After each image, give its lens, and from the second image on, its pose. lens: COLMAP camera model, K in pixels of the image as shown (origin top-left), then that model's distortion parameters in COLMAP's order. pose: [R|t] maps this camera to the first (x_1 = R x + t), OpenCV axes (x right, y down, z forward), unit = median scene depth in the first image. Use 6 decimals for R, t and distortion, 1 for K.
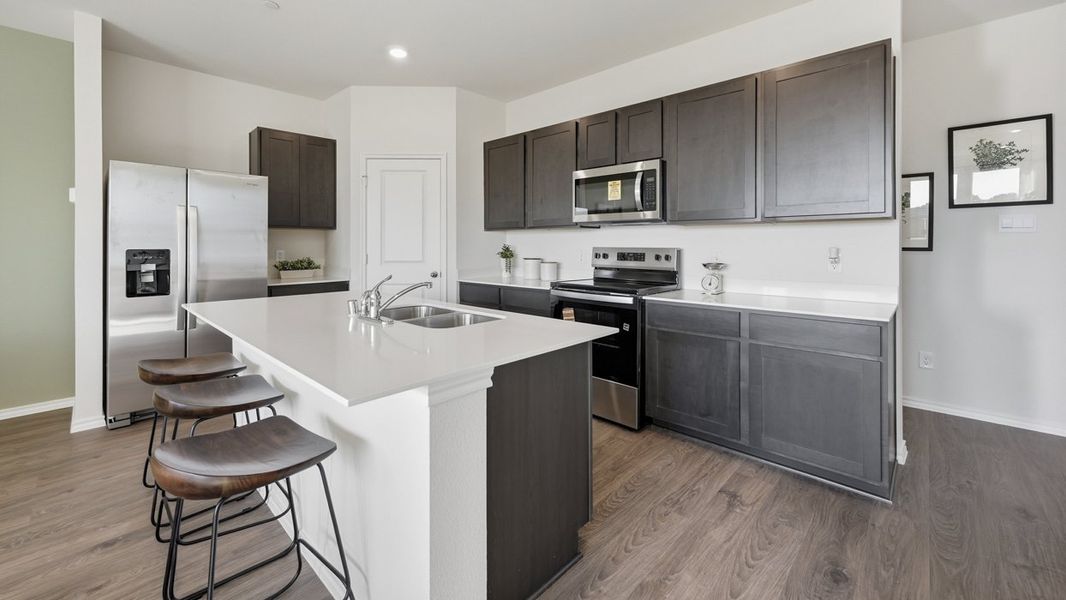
lens RADIAL K [[418.4, 0, 530.2], [0, 418.4, 247.9], [0, 0, 1]] dist [0.014816, -0.000028]
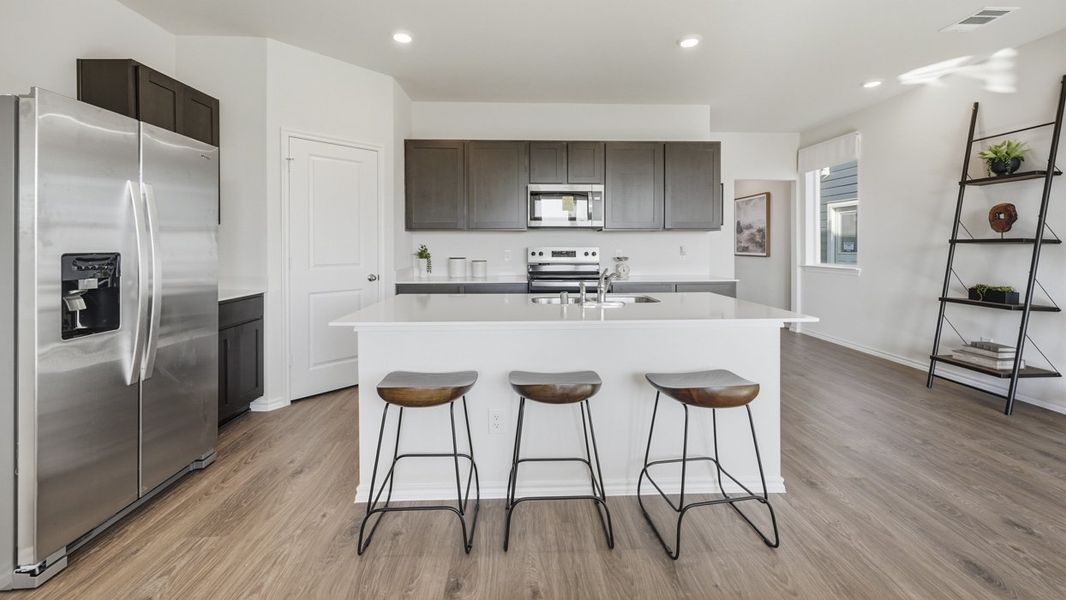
lens RADIAL K [[418.4, 0, 530.2], [0, 418.4, 247.9], [0, 0, 1]] dist [0.014816, -0.000028]
pose [[0.710145, -0.005475, 0.704034, -0.770817], [0.007211, 0.999974, 0.000503, 0.000540], [-0.704019, 0.004720, 0.710166, 0.142953]]
